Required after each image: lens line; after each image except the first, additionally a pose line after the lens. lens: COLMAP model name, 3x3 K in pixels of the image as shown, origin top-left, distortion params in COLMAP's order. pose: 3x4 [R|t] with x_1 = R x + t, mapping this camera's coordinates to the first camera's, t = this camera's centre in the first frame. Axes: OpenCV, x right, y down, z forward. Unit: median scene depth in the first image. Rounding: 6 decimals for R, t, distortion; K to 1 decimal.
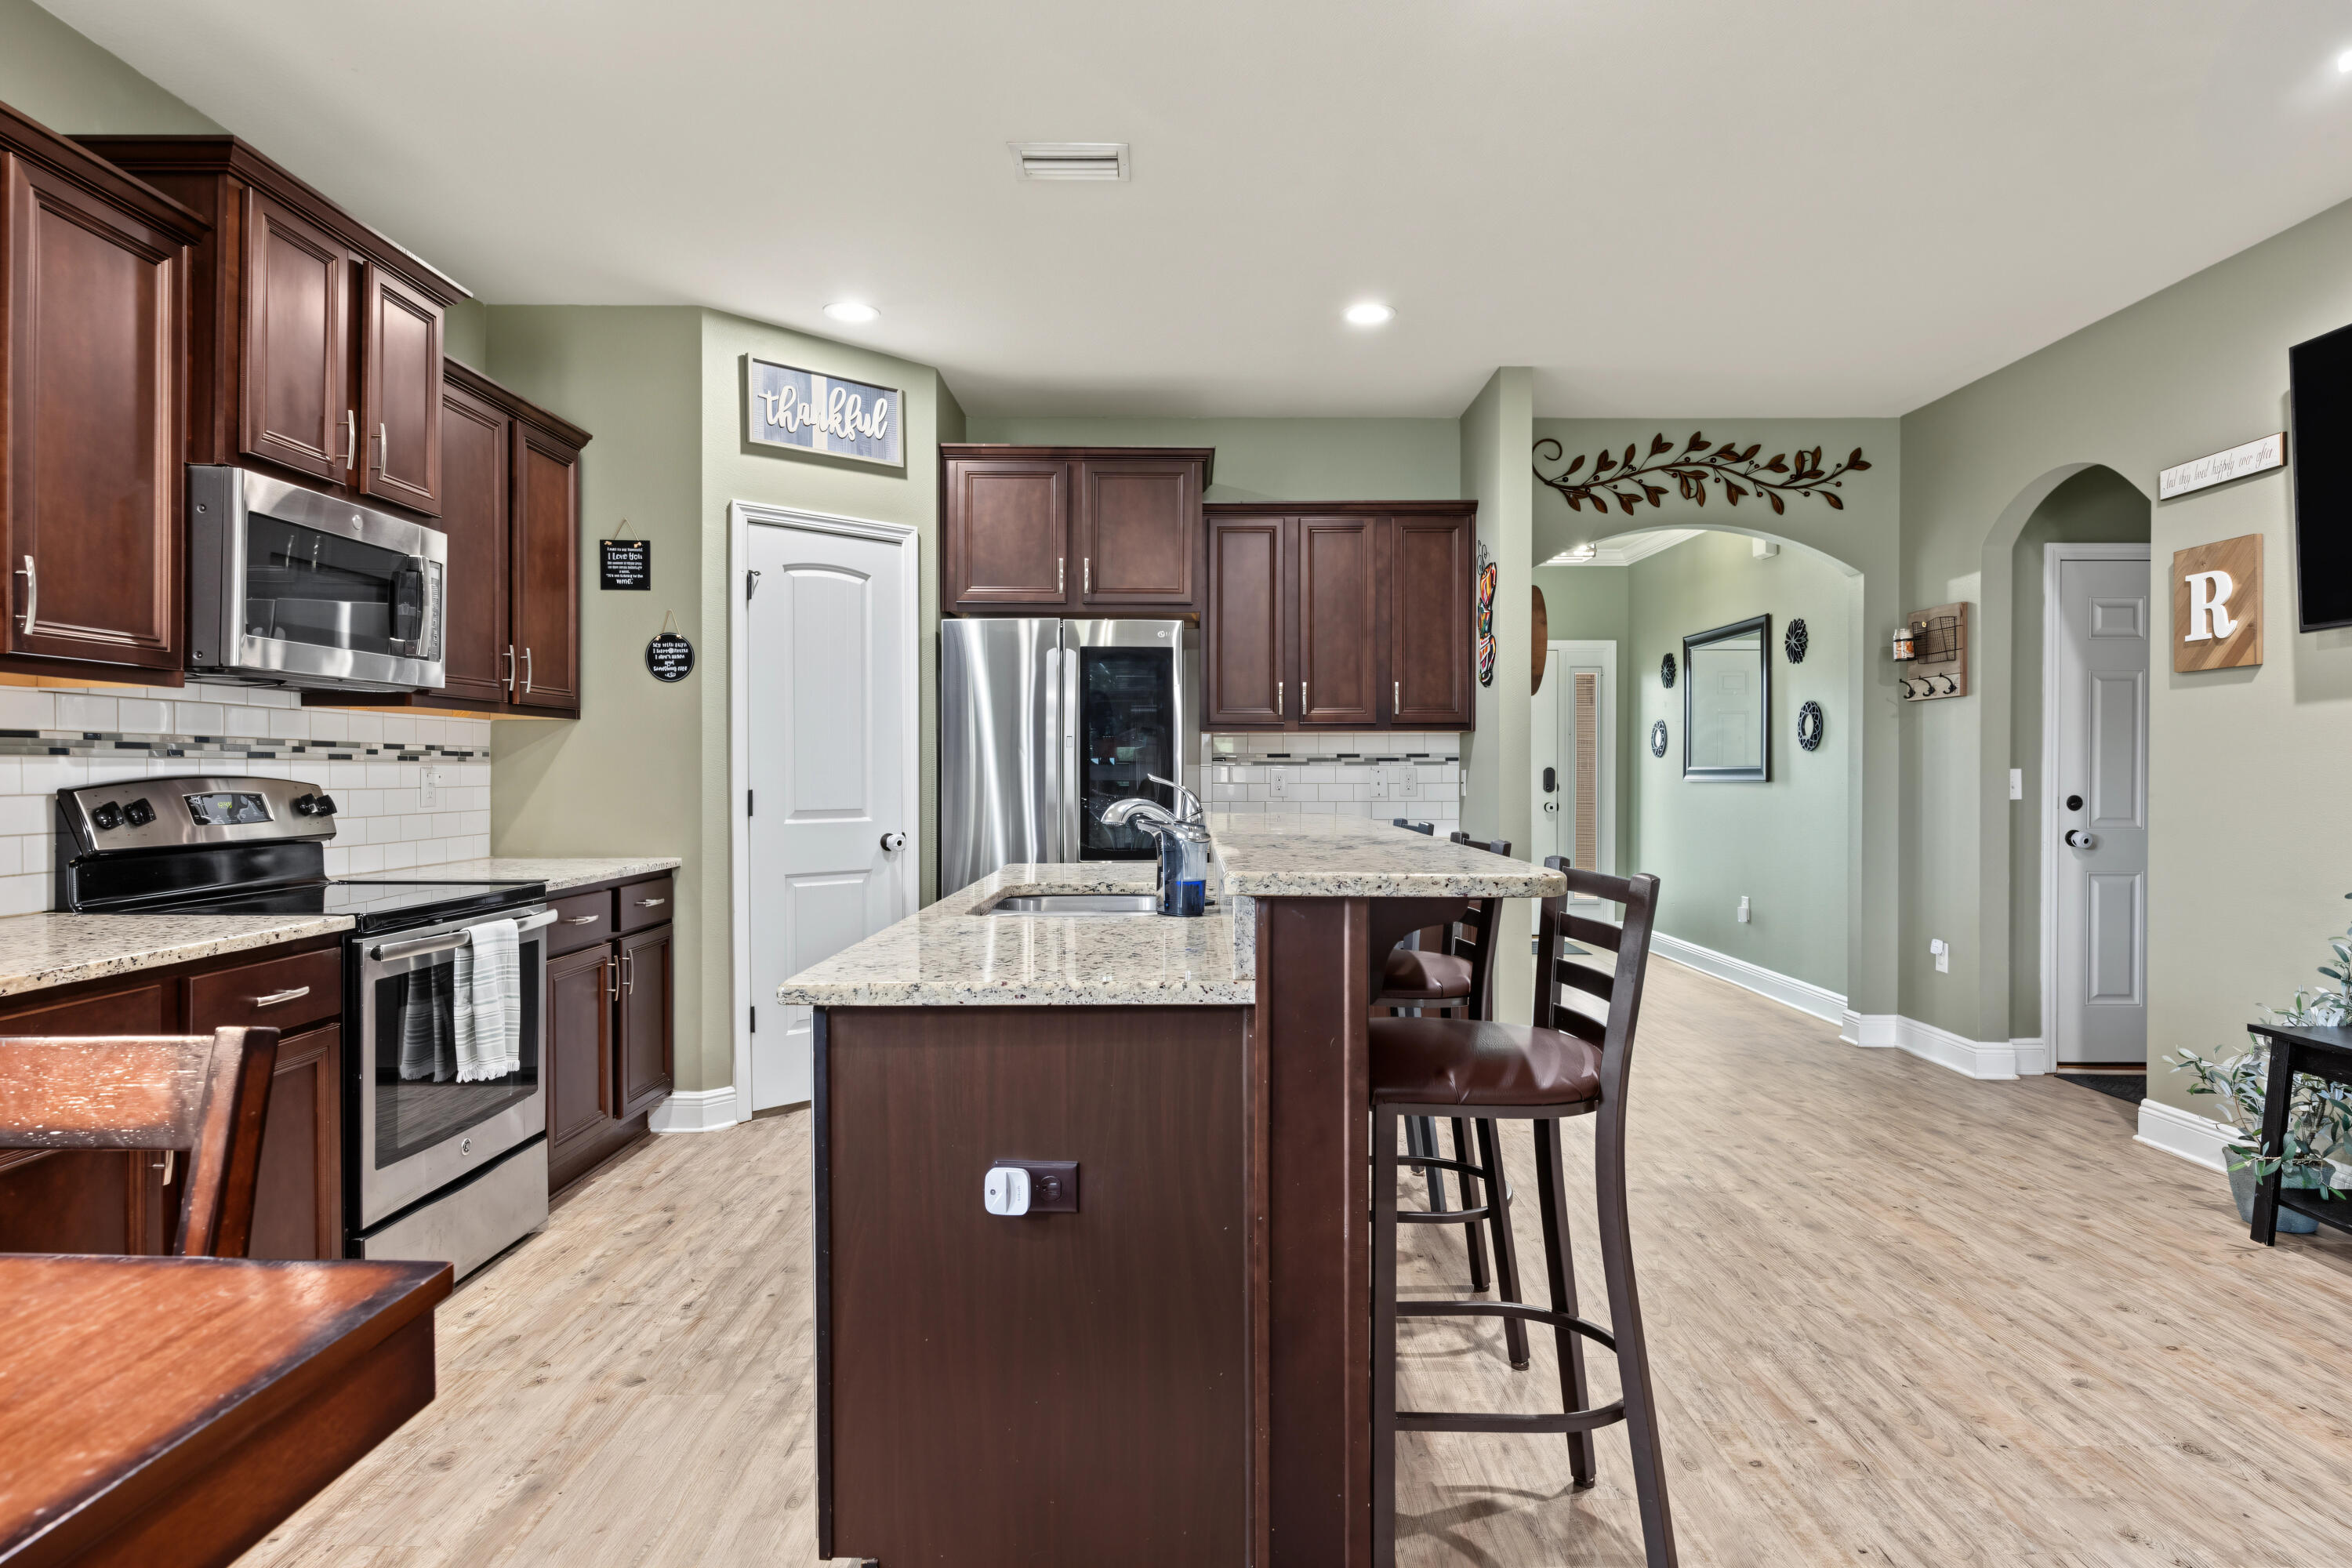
lens RADIAL K [[1281.2, 0, 1174.6], [0, 1281.2, 770.1], [0, 0, 1]] dist [0.002882, -0.004367]
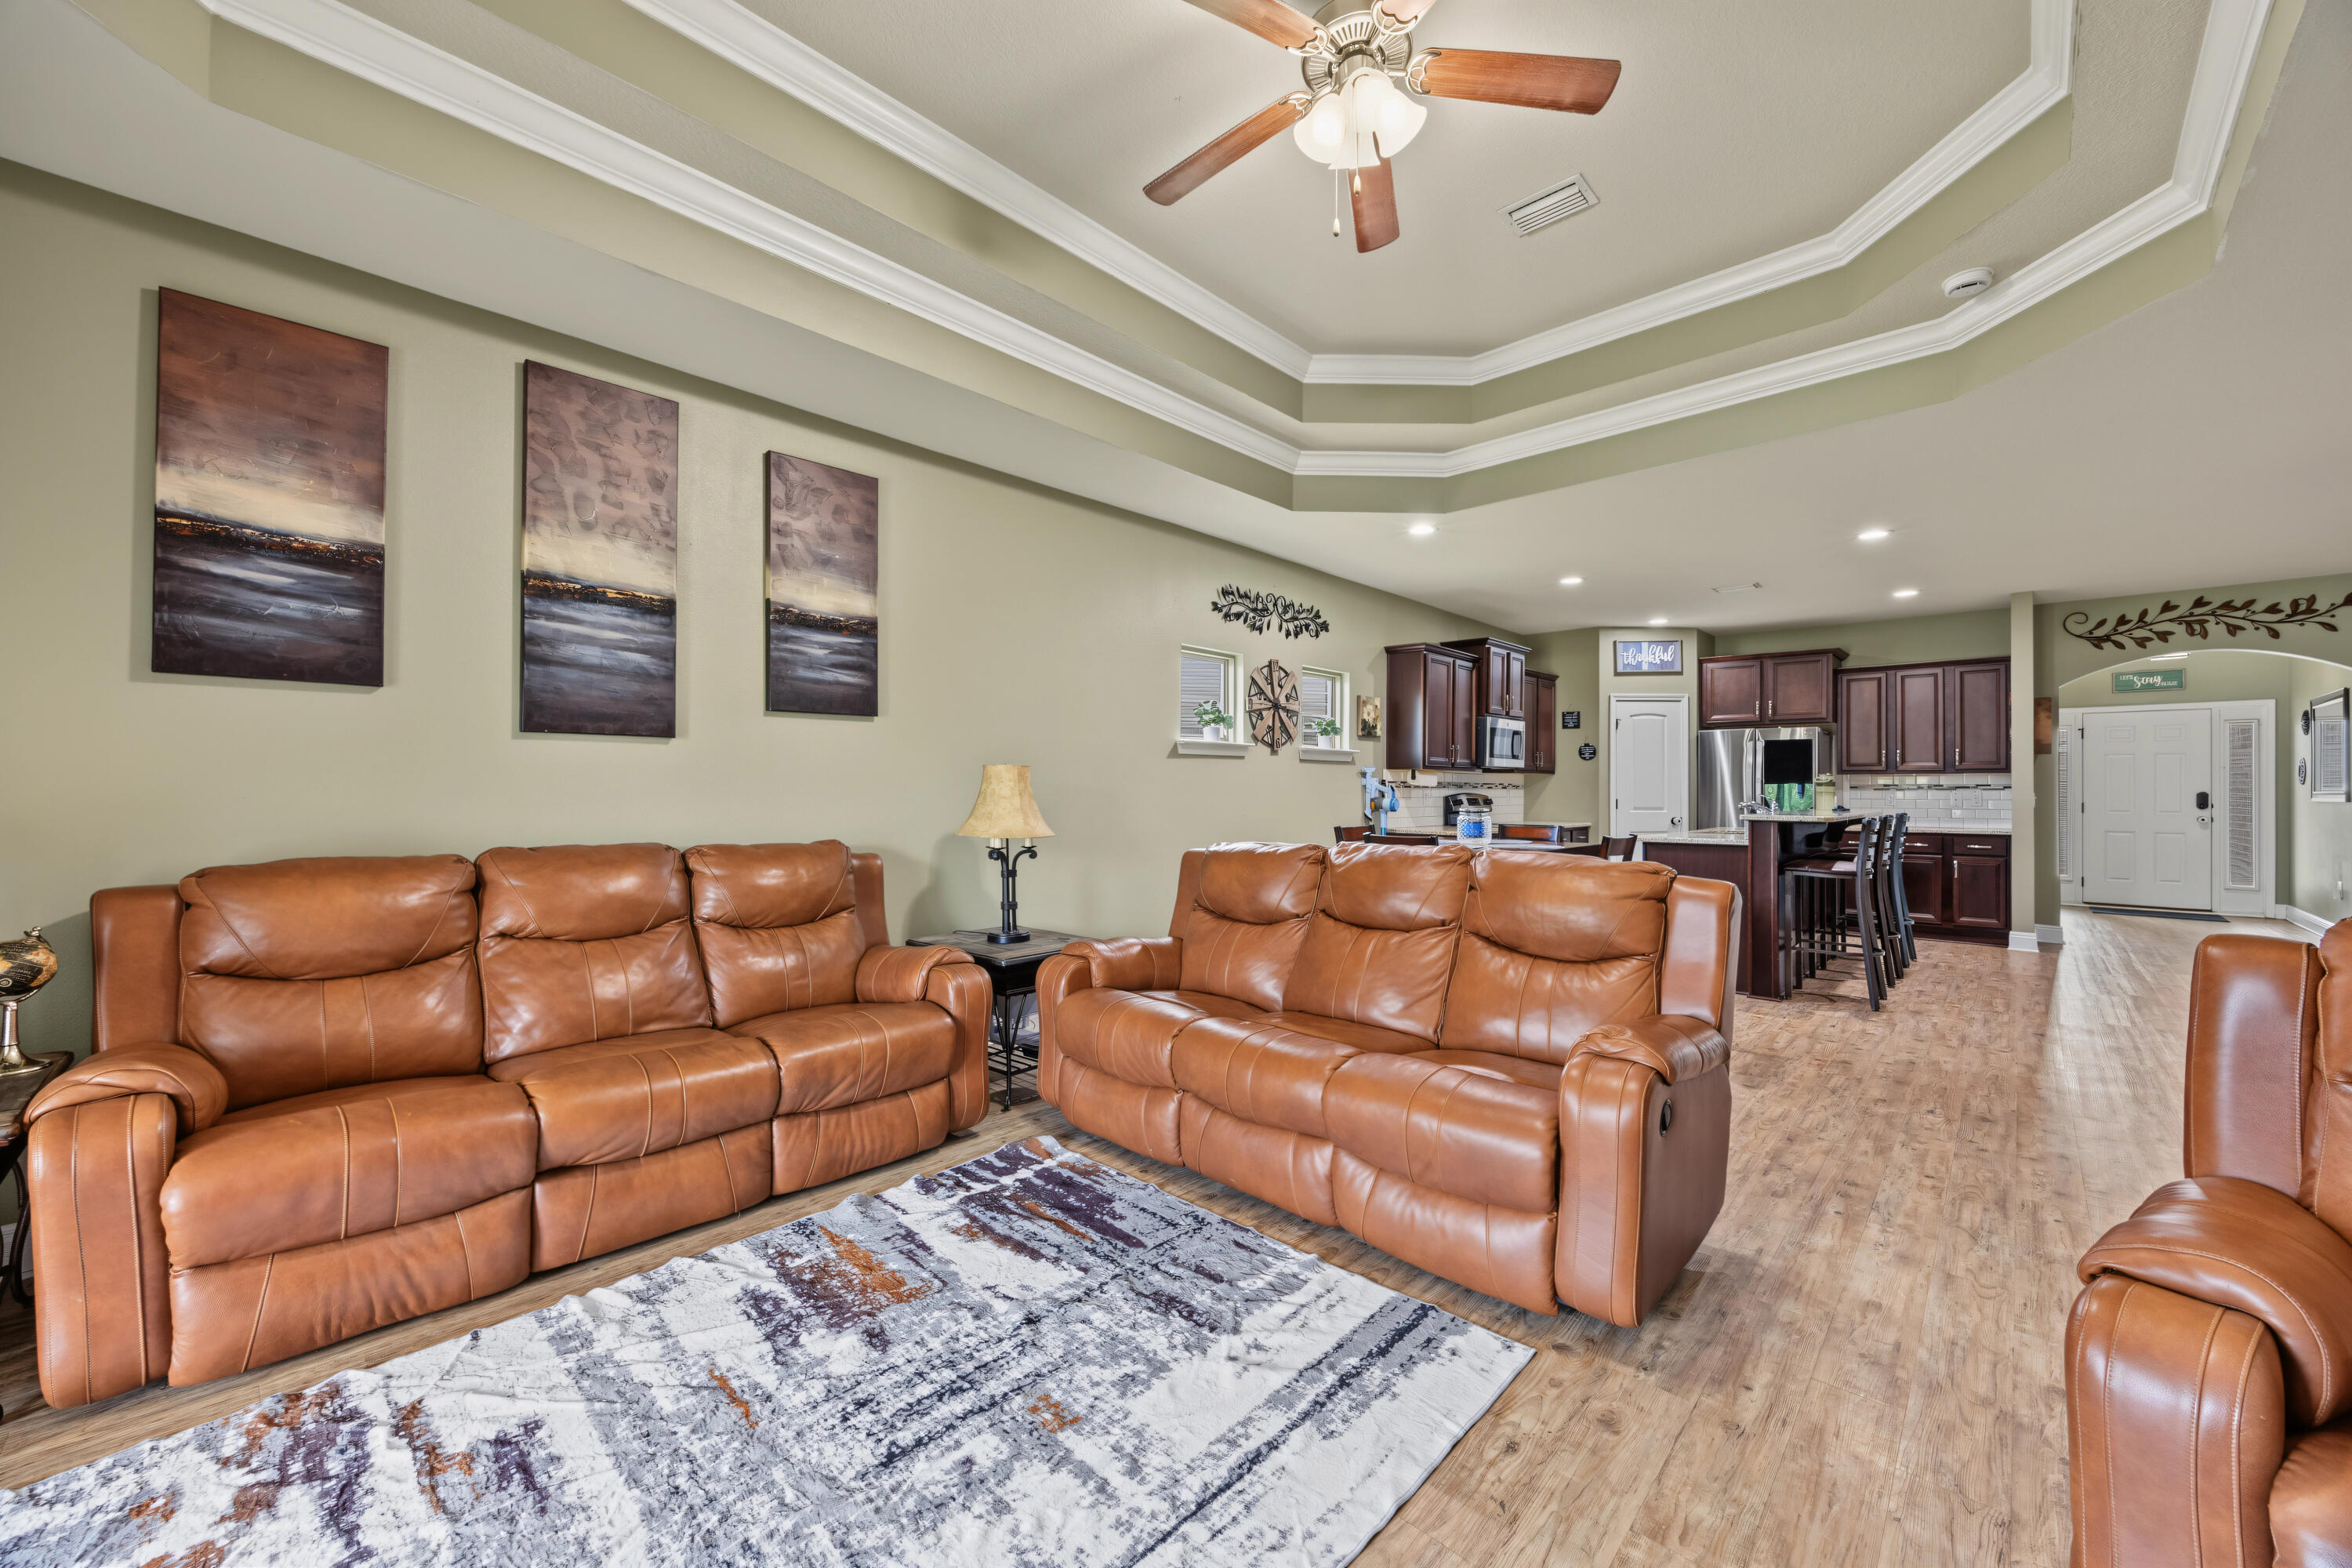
lens RADIAL K [[904.0, 0, 1173.8], [0, 904.0, 788.2], [0, 0, 1]] dist [-0.005328, 0.001003]
pose [[0.730618, -0.000248, -0.682787, 0.321681], [-0.002748, 0.999991, -0.003303, 0.000042], [0.682781, 0.004289, 0.730610, -1.158507]]
